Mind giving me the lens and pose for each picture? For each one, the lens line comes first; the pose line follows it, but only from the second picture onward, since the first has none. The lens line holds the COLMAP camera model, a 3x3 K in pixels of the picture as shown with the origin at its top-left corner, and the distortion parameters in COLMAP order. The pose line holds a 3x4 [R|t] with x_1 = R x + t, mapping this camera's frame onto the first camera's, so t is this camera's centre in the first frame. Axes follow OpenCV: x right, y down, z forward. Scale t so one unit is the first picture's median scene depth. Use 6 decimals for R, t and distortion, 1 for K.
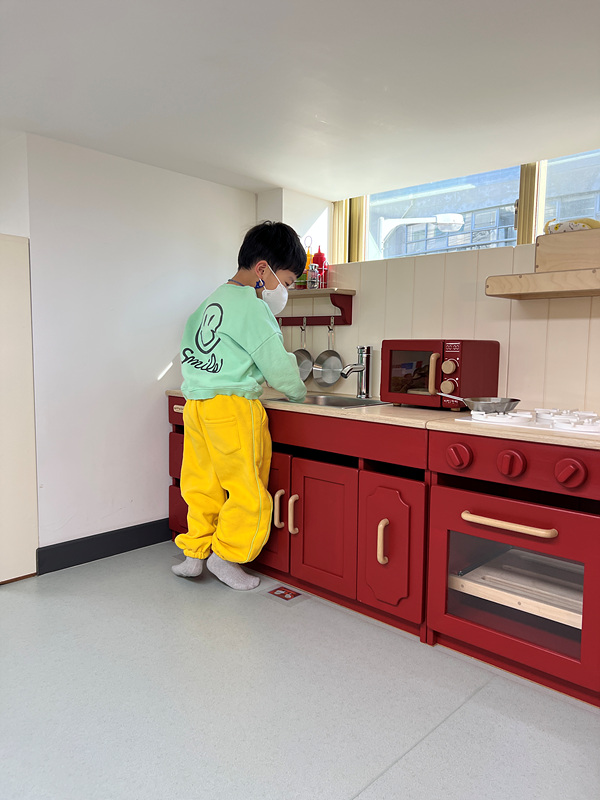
lens RADIAL K [[605.8, 0, 301.7], [0, 605.8, 402.6], [0, 0, 1]] dist [0.005477, -0.013329]
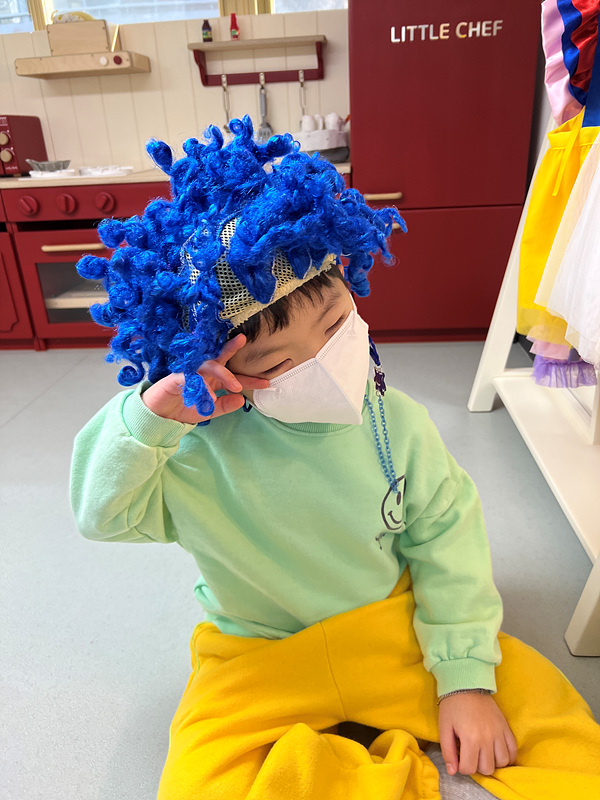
lens RADIAL K [[605.8, 0, 303.5], [0, 605.8, 396.6], [0, 0, 1]] dist [0.005477, -0.013329]
pose [[0.777587, -0.293799, 0.555914, -0.135984], [0.114395, 0.935469, 0.334383, 0.098954], [-0.618282, -0.196418, 0.761018, -0.476033]]
